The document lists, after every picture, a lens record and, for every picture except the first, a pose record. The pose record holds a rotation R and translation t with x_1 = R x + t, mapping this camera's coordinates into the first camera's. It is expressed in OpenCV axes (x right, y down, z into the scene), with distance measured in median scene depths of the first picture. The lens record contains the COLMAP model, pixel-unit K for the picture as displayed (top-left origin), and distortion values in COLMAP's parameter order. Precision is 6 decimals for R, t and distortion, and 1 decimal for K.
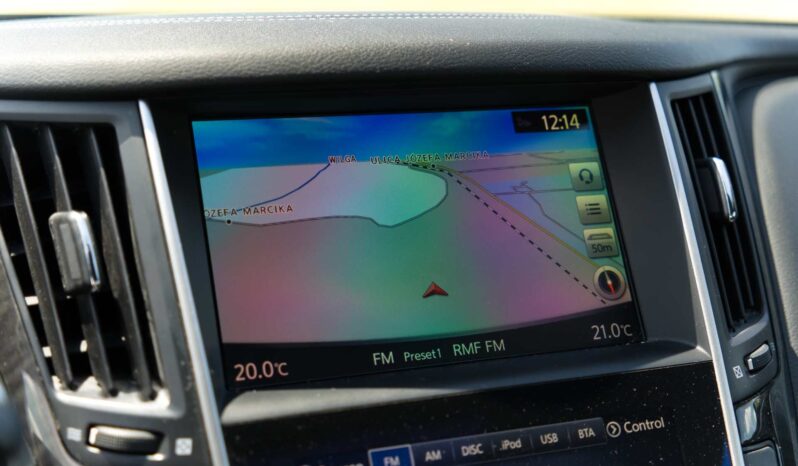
lens RADIAL K [[1239.6, 0, 399.0], [0, 1239.6, 233.0], [0, 0, 1]] dist [0.157892, -1.315070]
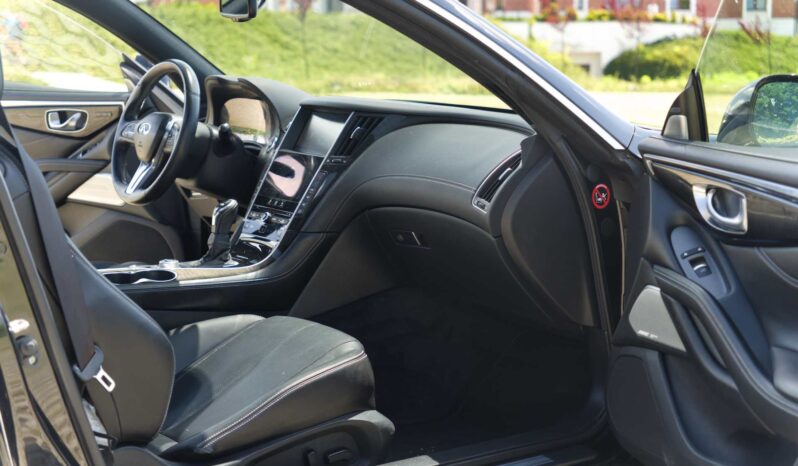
lens RADIAL K [[1239.6, 0, 399.0], [0, 1239.6, 233.0], [0, 0, 1]] dist [0.157892, -1.315070]
pose [[0.258605, 0.128202, -0.957438, 5.897300], [-0.233002, 0.970167, 0.066973, -0.020992], [0.937461, 0.205765, 0.280762, -0.202759]]
